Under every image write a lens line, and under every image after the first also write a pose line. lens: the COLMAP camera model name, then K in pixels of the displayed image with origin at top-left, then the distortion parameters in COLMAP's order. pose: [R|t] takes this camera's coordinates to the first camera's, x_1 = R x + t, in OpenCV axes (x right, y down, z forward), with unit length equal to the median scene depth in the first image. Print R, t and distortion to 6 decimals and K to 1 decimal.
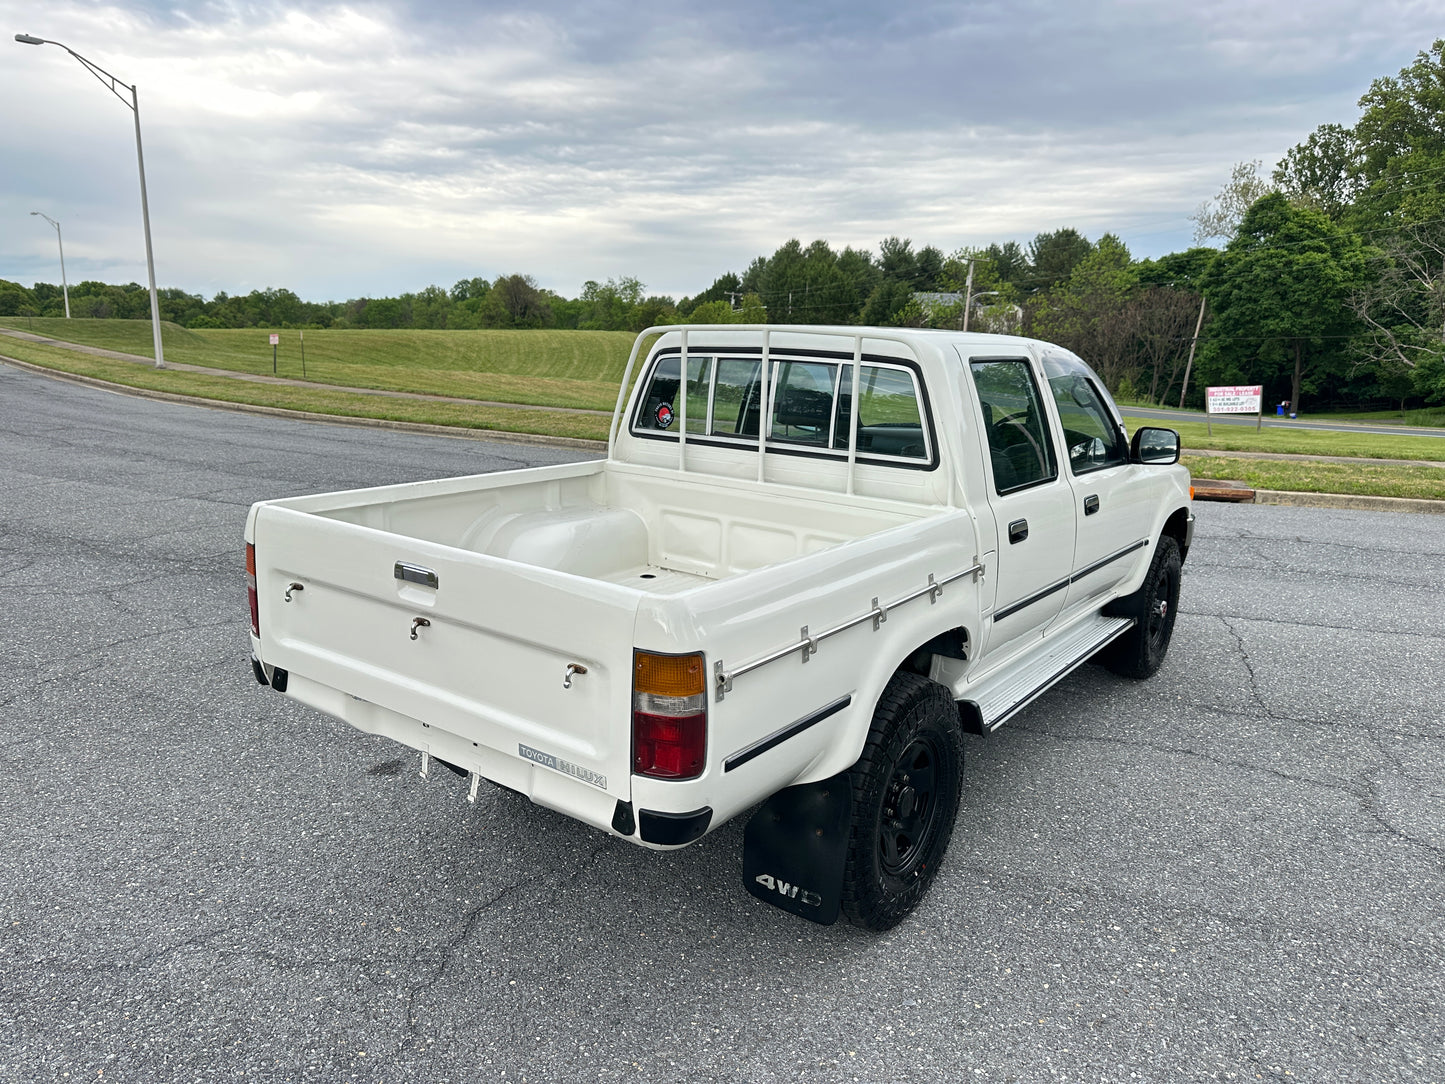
lens RADIAL K [[1014.8, 0, 722.8], [0, 1014.8, 566.9], [0, 0, 1]] dist [0.036398, -0.053042]
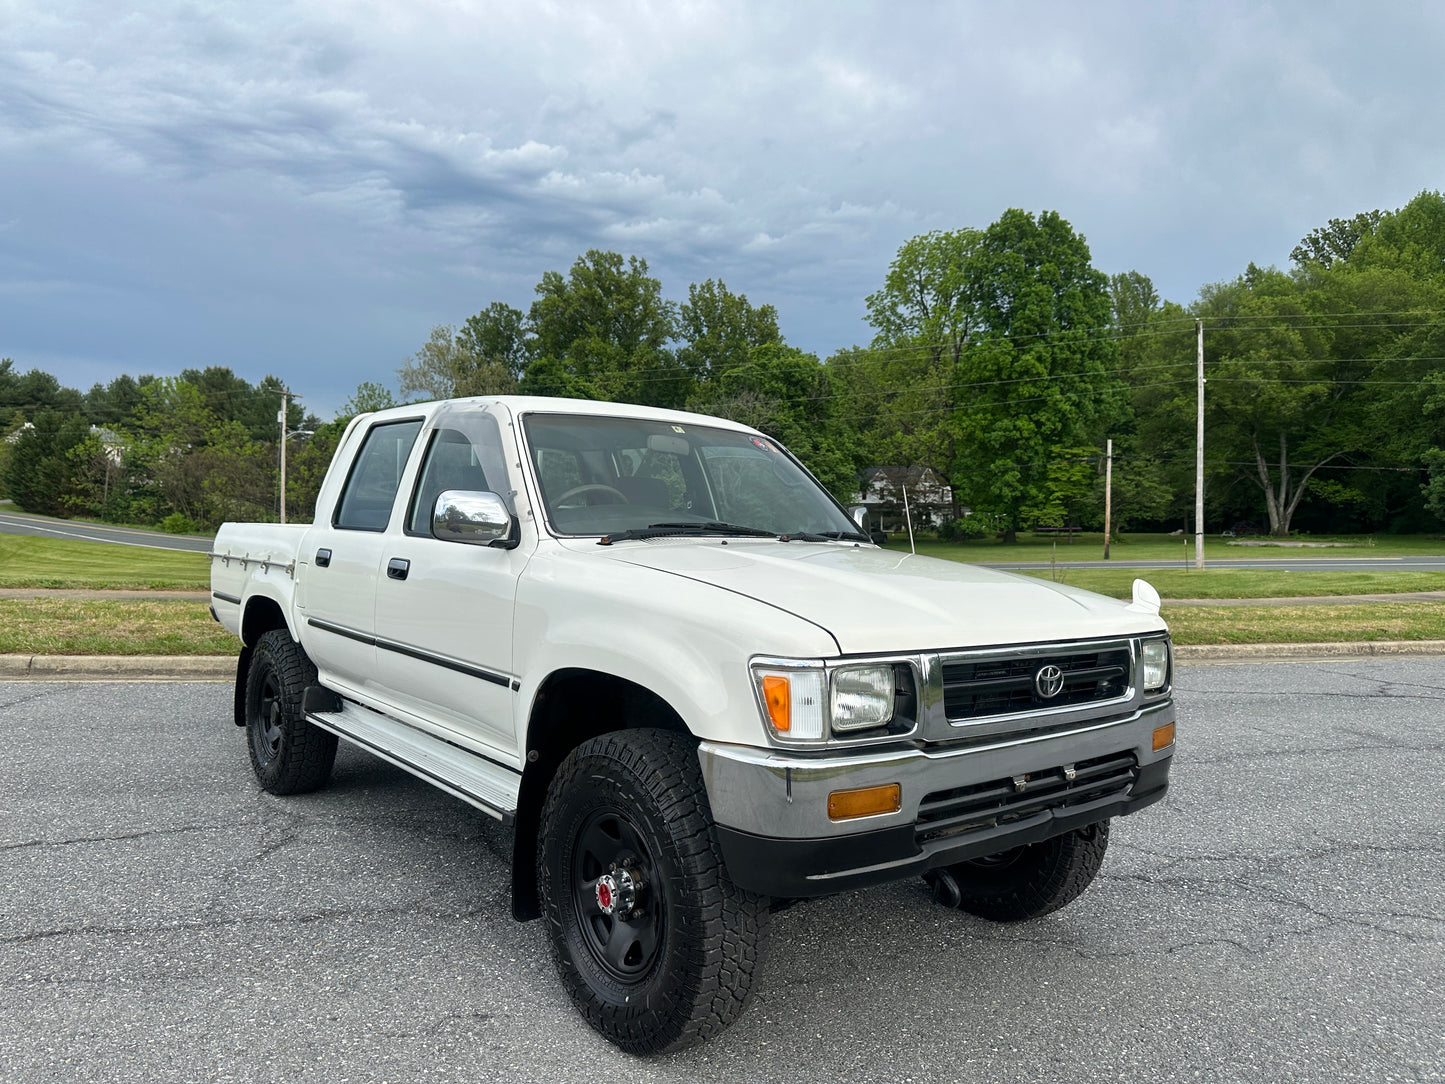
lens RADIAL K [[1014.8, 0, 727.8], [0, 1014.8, 551.0], [0, 0, 1]] dist [0.036398, -0.053042]
pose [[0.641412, -0.034077, 0.766440, -0.227133], [0.151889, 0.984879, -0.083323, -0.050529], [-0.752011, 0.169858, 0.636889, 0.237375]]
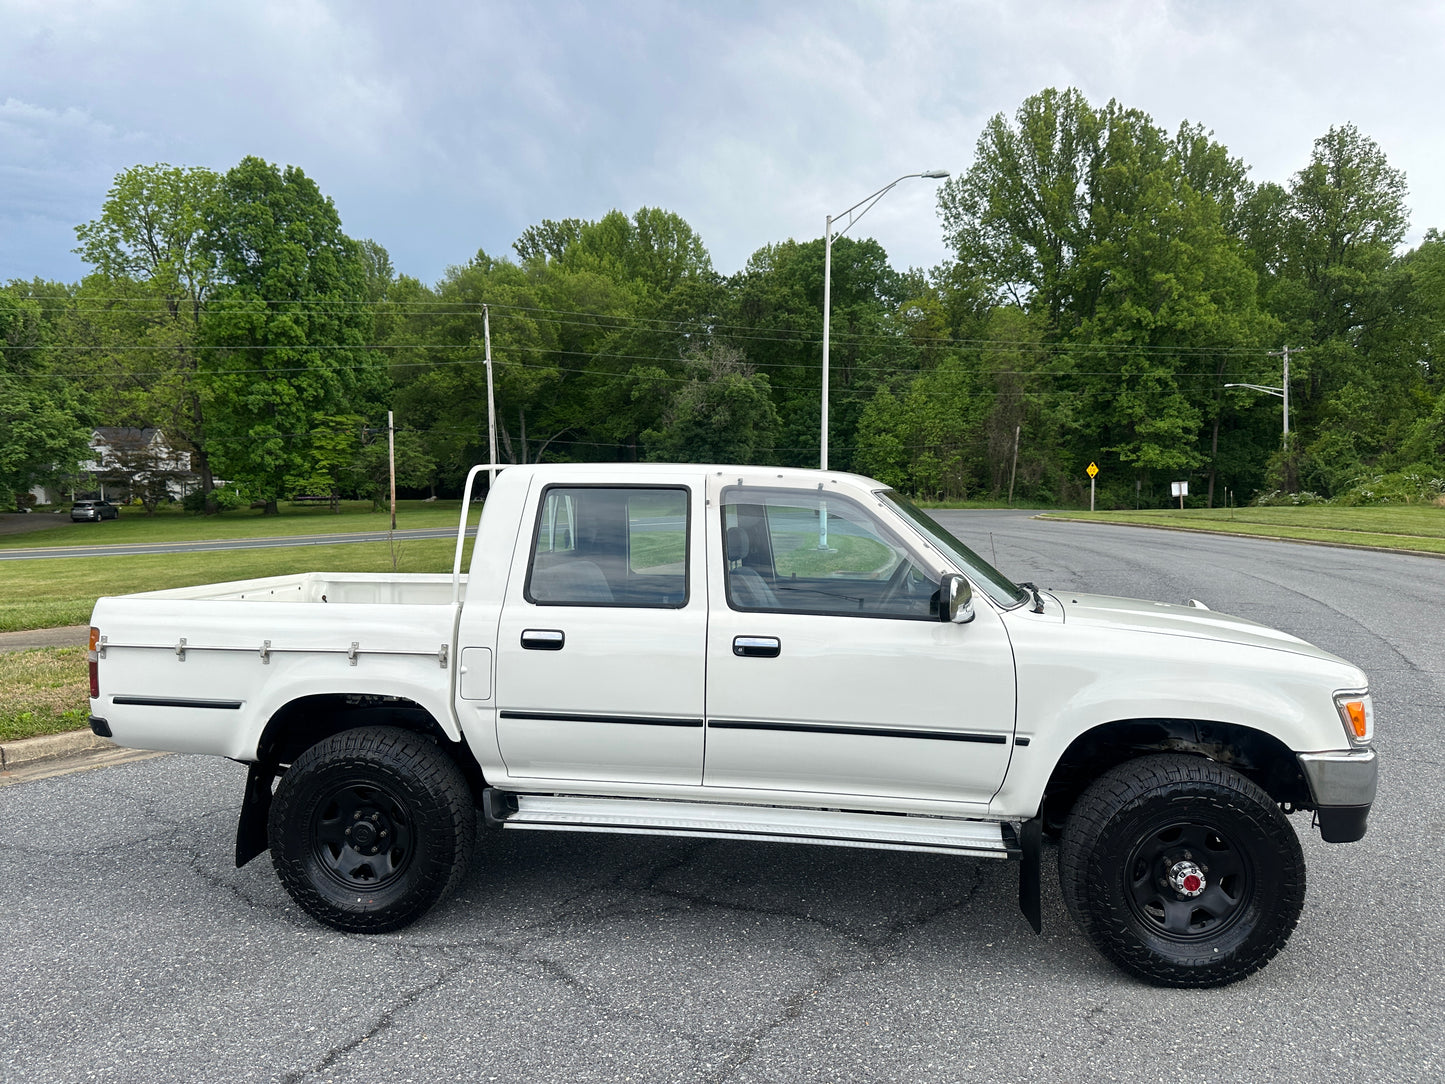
lens RADIAL K [[1014.8, 0, 723.2], [0, 1014.8, 550.3], [0, 0, 1]] dist [0.036398, -0.053042]
pose [[-0.030579, -0.079202, 0.996389, -0.251773], [0.199021, 0.976413, 0.083722, -0.067973], [-0.979518, 0.200862, -0.014095, 0.290625]]
